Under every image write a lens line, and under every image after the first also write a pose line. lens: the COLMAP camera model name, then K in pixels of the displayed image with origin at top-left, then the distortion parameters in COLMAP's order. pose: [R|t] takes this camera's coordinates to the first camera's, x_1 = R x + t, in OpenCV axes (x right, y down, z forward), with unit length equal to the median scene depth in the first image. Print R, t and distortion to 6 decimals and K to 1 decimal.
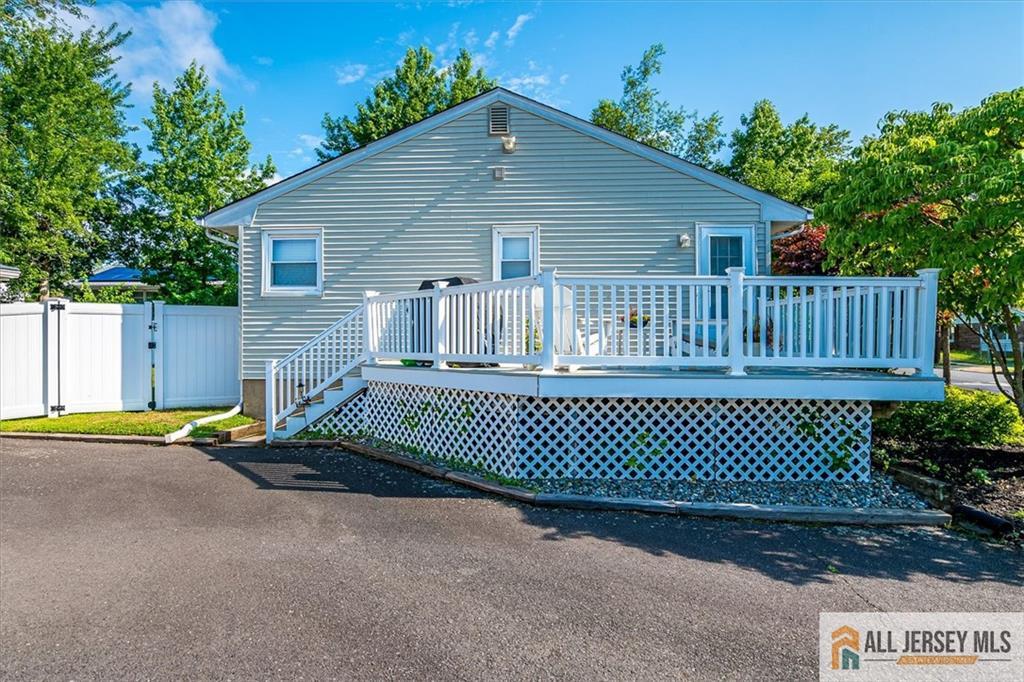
lens RADIAL K [[531.6, 0, 492.9], [0, 531.6, 347.8], [0, 0, 1]] dist [-0.016194, 0.002669]
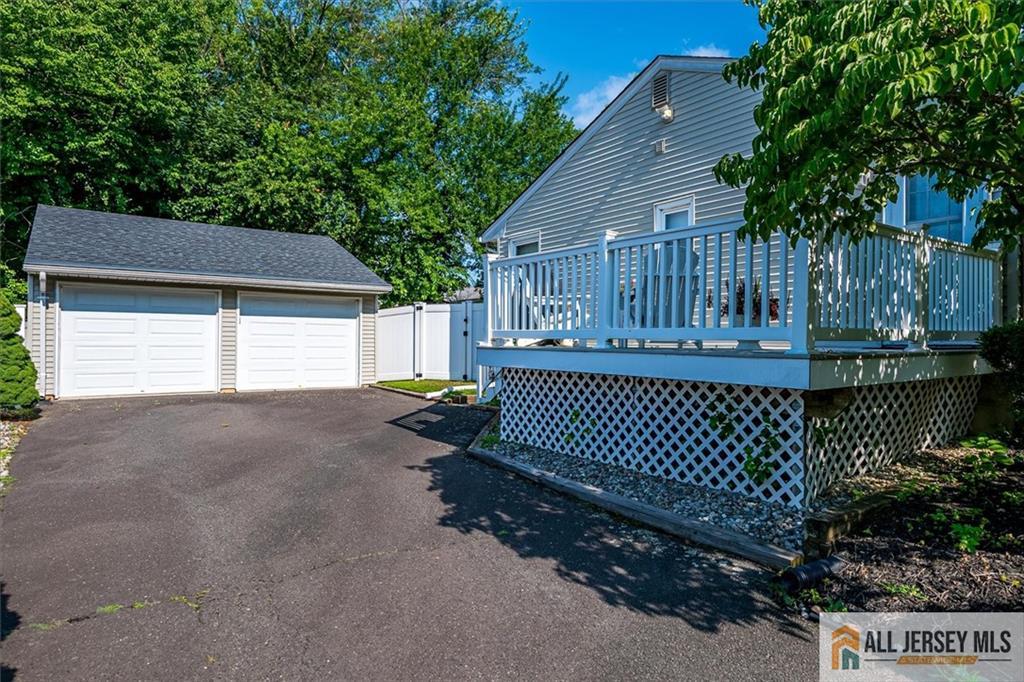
lens RADIAL K [[608.1, 0, 515.0], [0, 608.1, 339.7], [0, 0, 1]] dist [-0.006842, 0.003999]
pose [[0.616434, -0.002175, -0.787403, 0.818123], [-0.010735, 0.999880, -0.011166, 0.033518], [0.787333, 0.015336, 0.616337, 0.156725]]
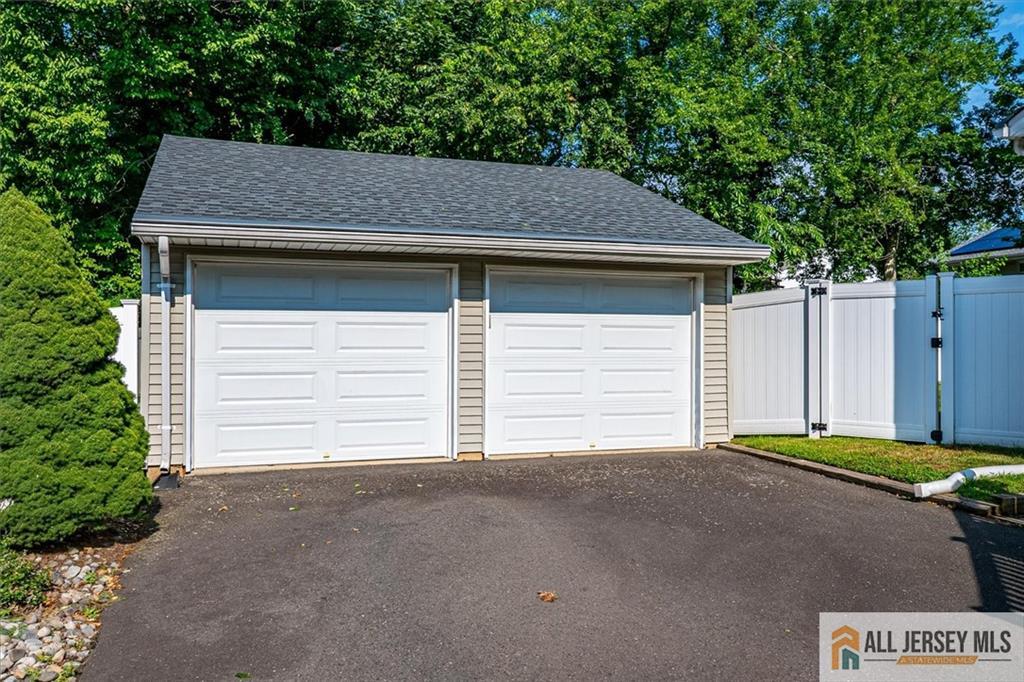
lens RADIAL K [[820.0, 0, 512.8], [0, 820.0, 337.9], [0, 0, 1]] dist [-0.003556, 0.017638]
pose [[0.369558, -0.008320, -0.929171, 0.107714], [-0.005512, 0.999923, -0.011146, 0.004610], [0.929191, 0.009240, 0.369483, 0.187330]]
